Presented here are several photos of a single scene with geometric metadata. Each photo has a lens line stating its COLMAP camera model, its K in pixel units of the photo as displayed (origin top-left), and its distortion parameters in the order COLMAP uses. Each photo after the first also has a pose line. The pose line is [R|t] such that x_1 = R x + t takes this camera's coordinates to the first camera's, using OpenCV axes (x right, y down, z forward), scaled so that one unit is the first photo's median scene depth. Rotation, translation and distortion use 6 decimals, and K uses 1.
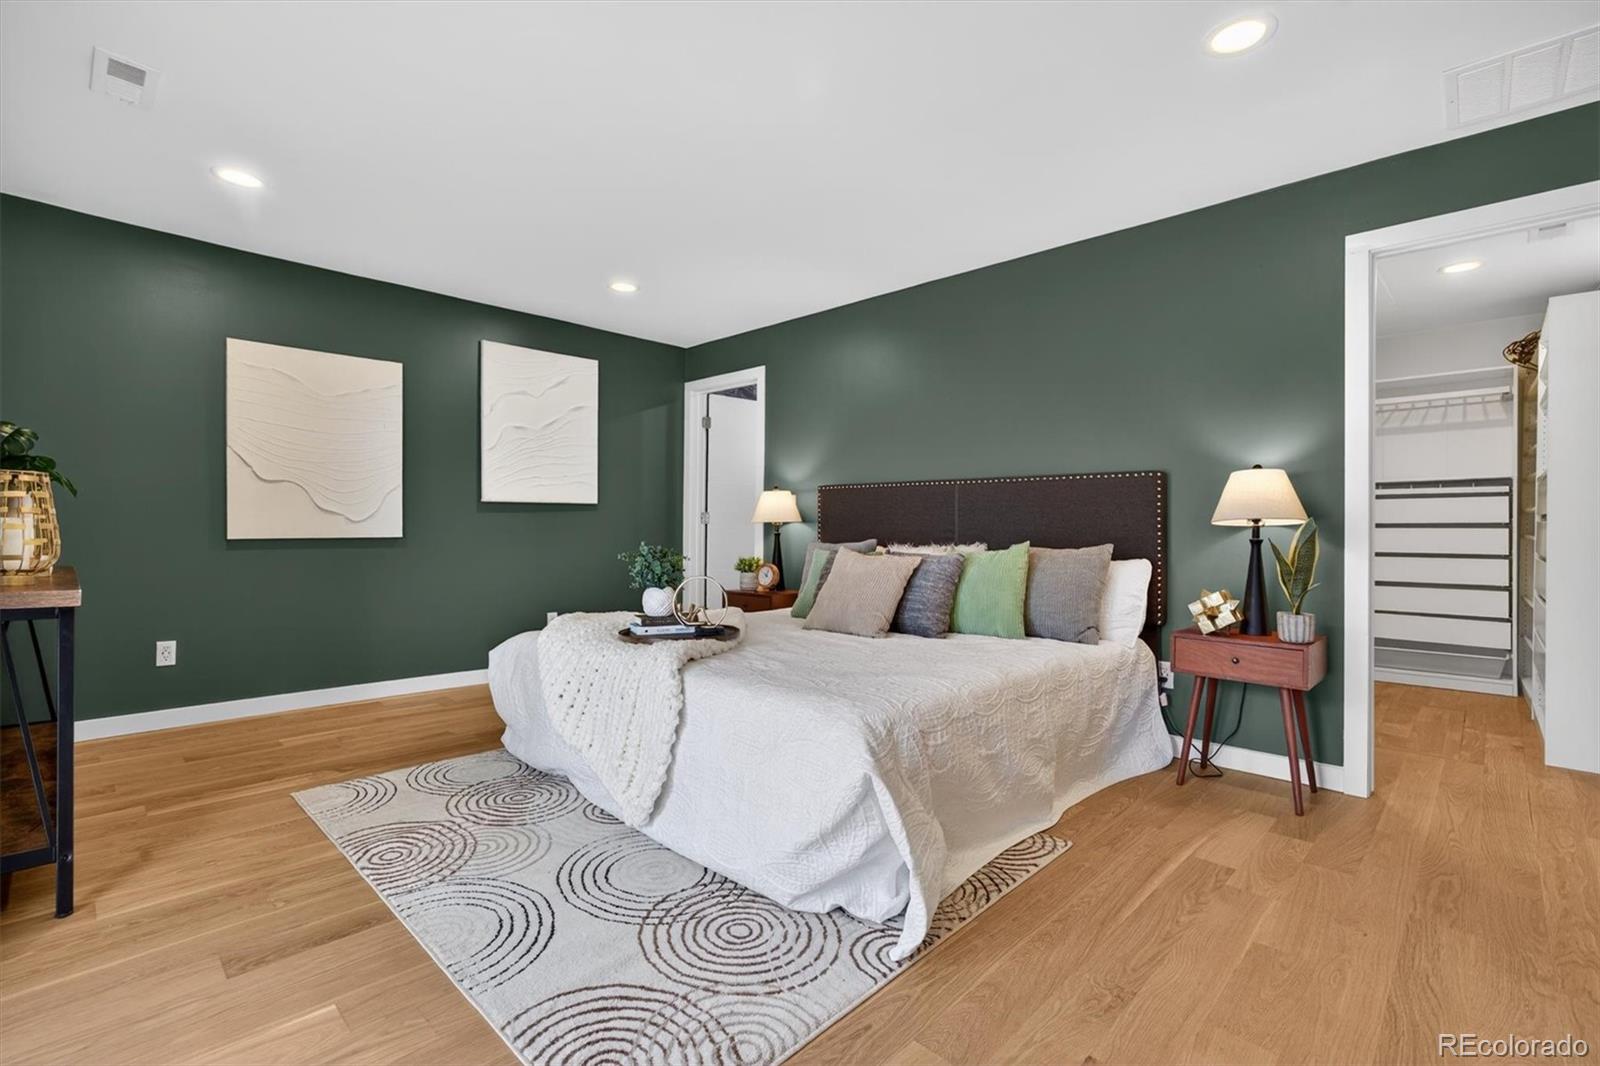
lens RADIAL K [[717.5, 0, 818.1], [0, 717.5, 528.7], [0, 0, 1]] dist [-0.035585, 0.018752]
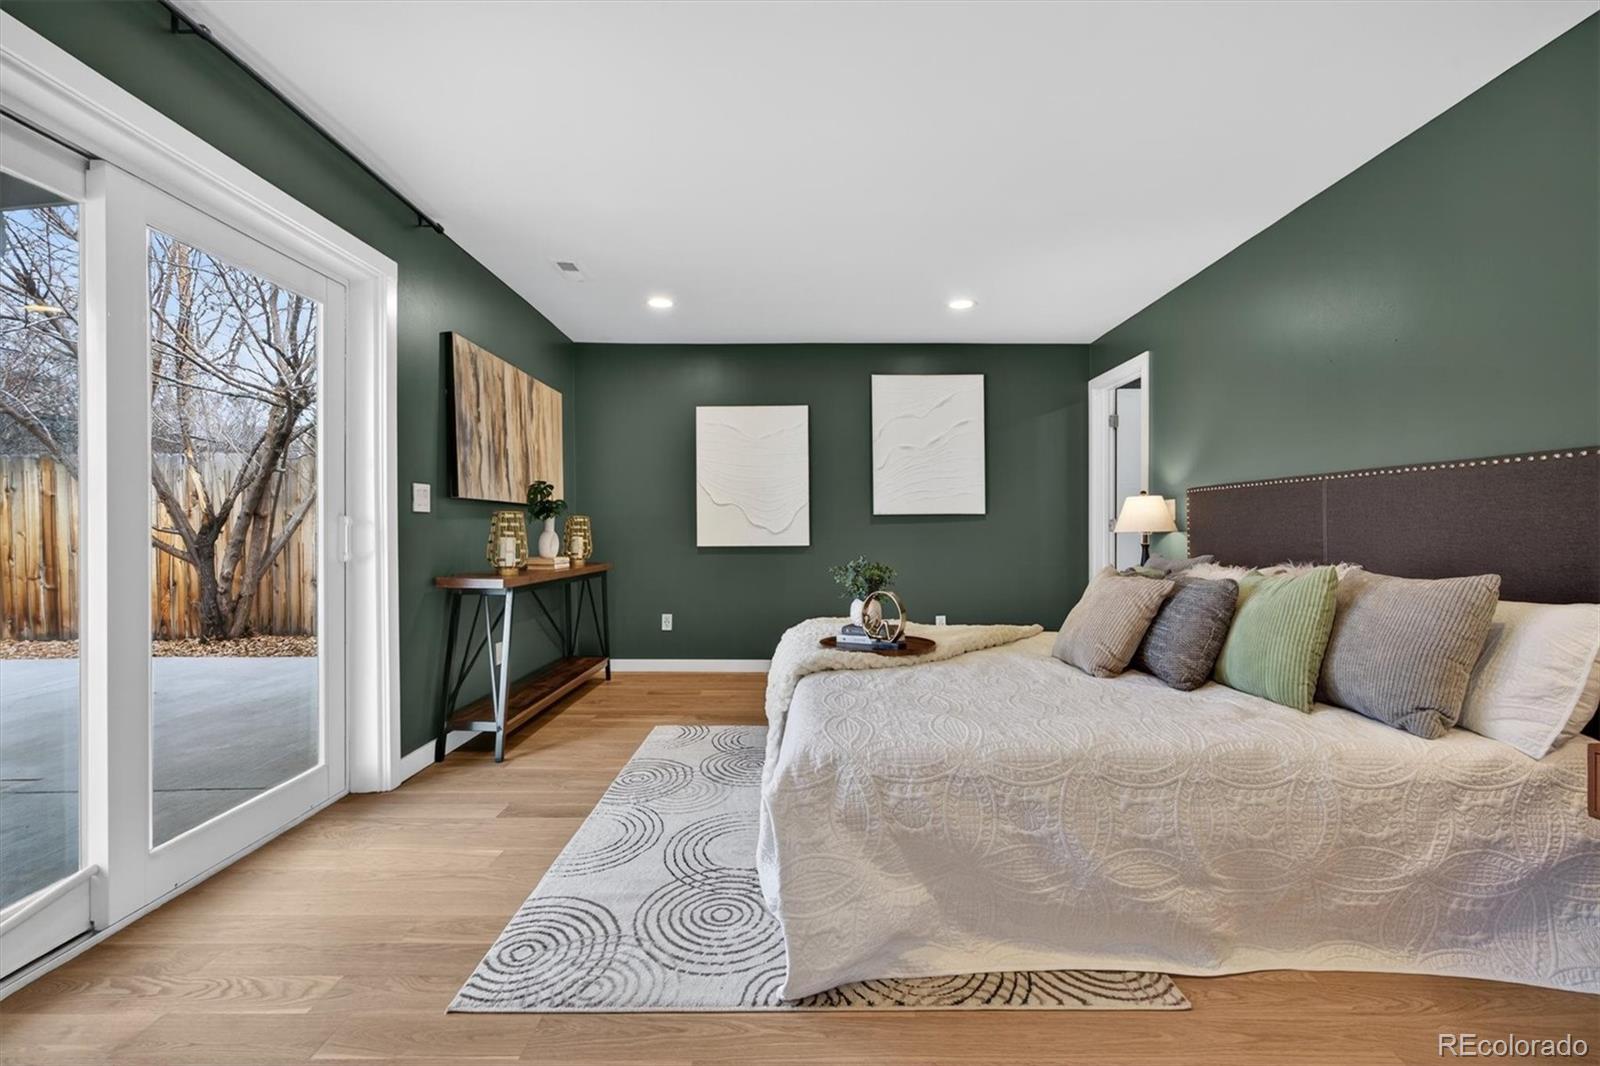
lens RADIAL K [[717.5, 0, 818.1], [0, 717.5, 528.7], [0, 0, 1]] dist [-0.035585, 0.018752]
pose [[0.692775, -0.006317, -0.721126, 0.511094], [0.003604, 0.999979, -0.005298, -0.017500], [0.721145, 0.001071, 0.692784, 0.220013]]
